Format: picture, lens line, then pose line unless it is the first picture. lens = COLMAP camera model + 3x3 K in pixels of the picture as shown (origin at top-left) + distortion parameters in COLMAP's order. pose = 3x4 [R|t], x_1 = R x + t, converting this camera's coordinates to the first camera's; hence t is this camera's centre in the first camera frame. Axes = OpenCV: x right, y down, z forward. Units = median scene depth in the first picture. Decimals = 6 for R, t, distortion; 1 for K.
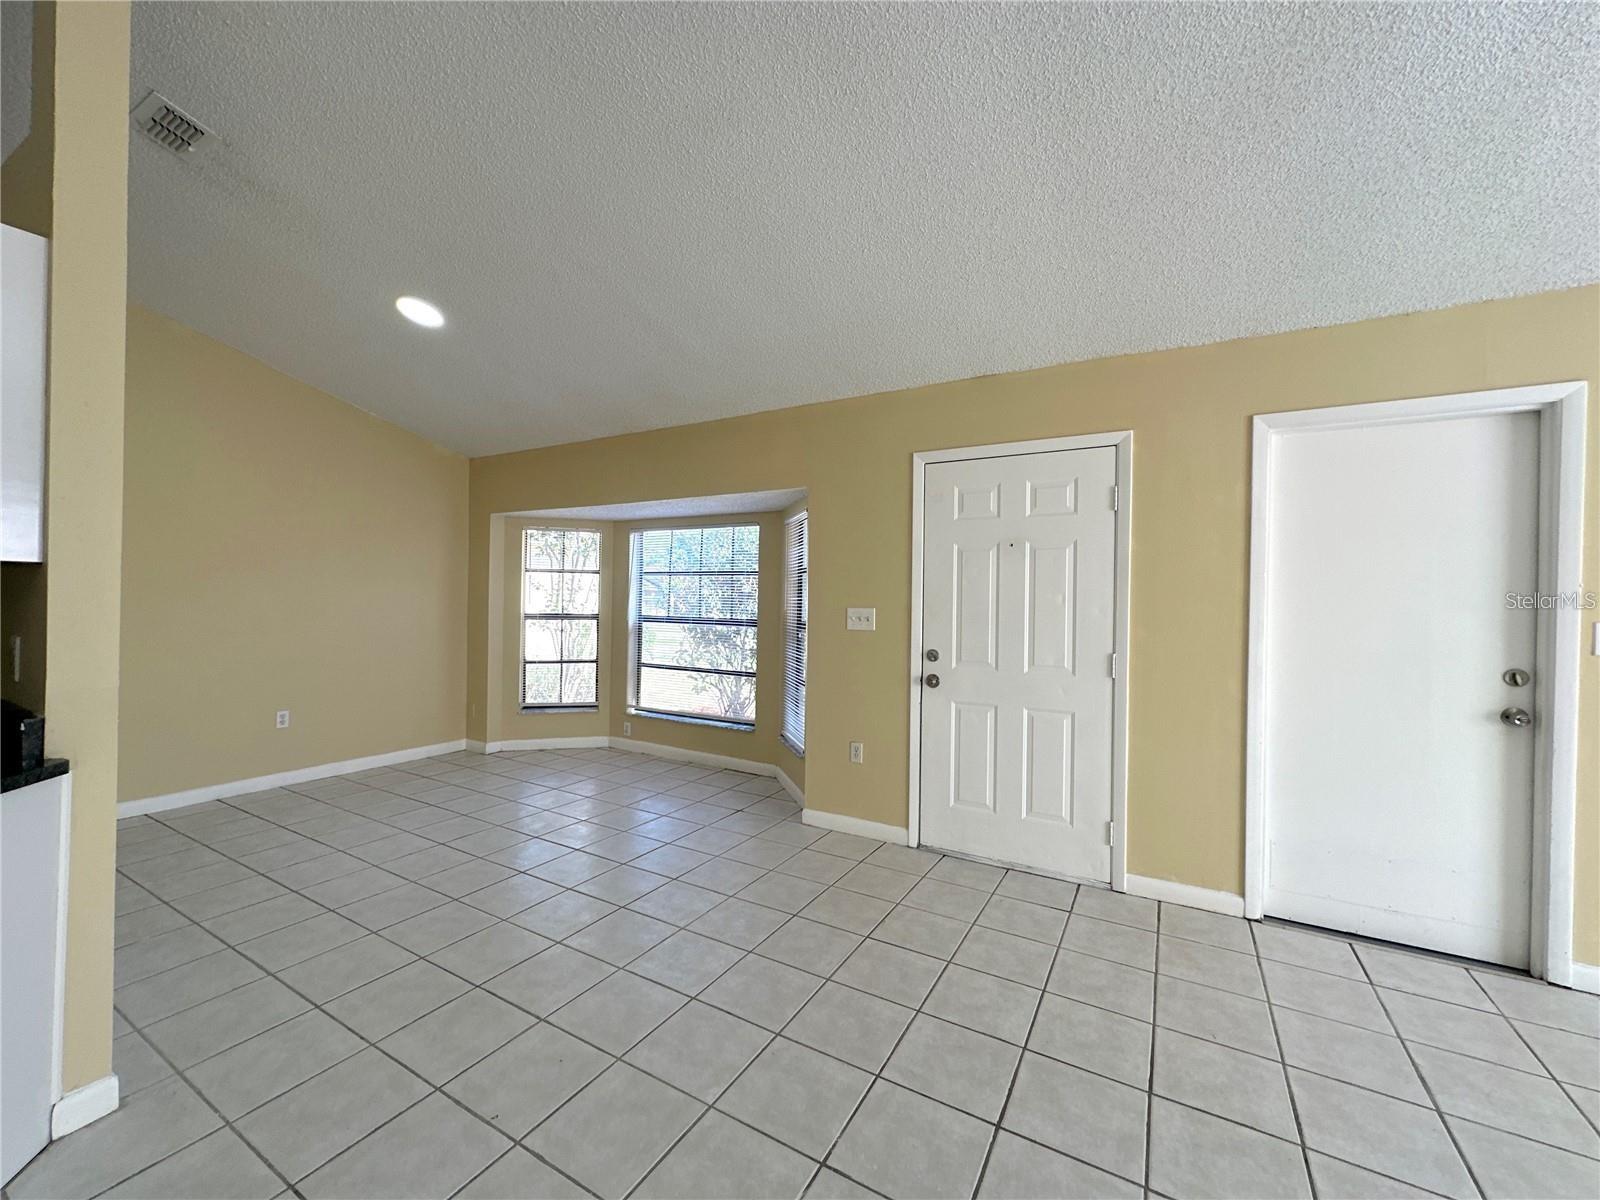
lens RADIAL K [[640.9, 0, 802.6], [0, 640.9, 600.2], [0, 0, 1]] dist [-0.000209, 0.000031]
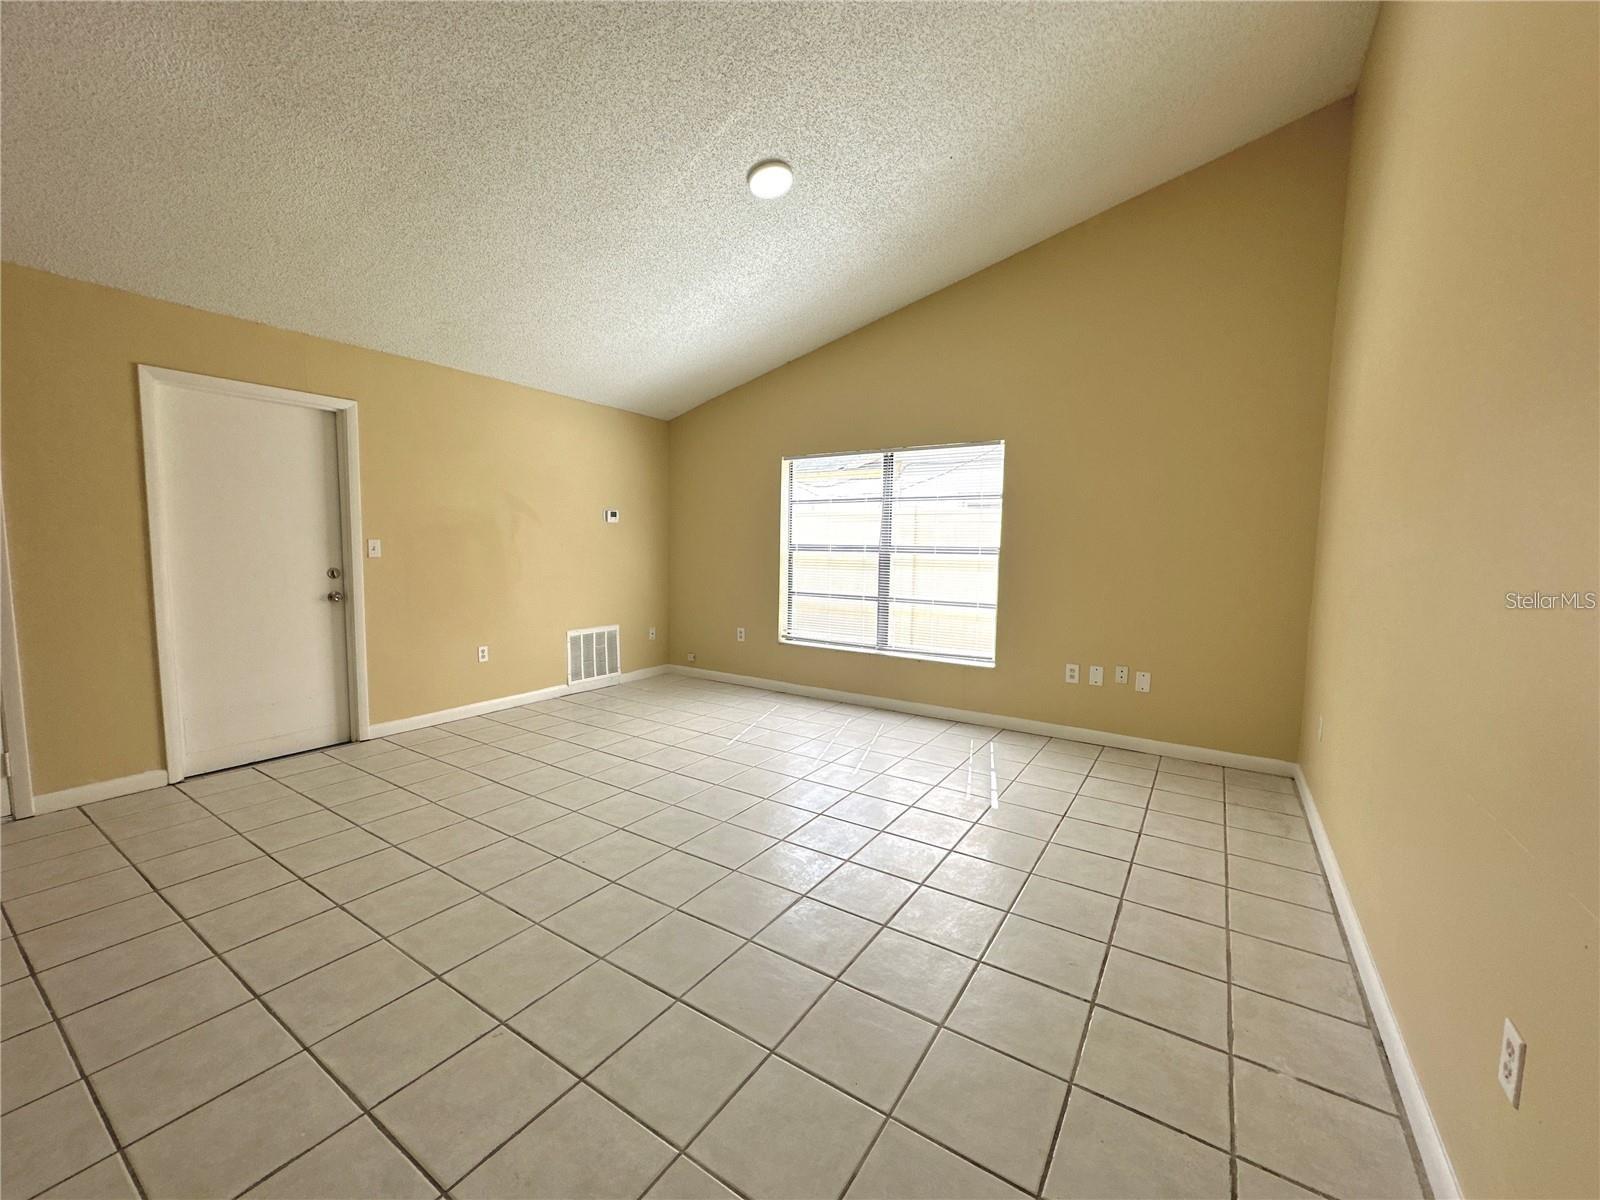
lens RADIAL K [[640.9, 0, 802.6], [0, 640.9, 600.2], [0, 0, 1]] dist [-0.000209, 0.000031]
pose [[0.050101, -0.104570, 0.993255, -0.480981], [-0.014863, 0.994315, 0.105432, -0.003433], [-0.998634, -0.020045, 0.048262, -0.295305]]
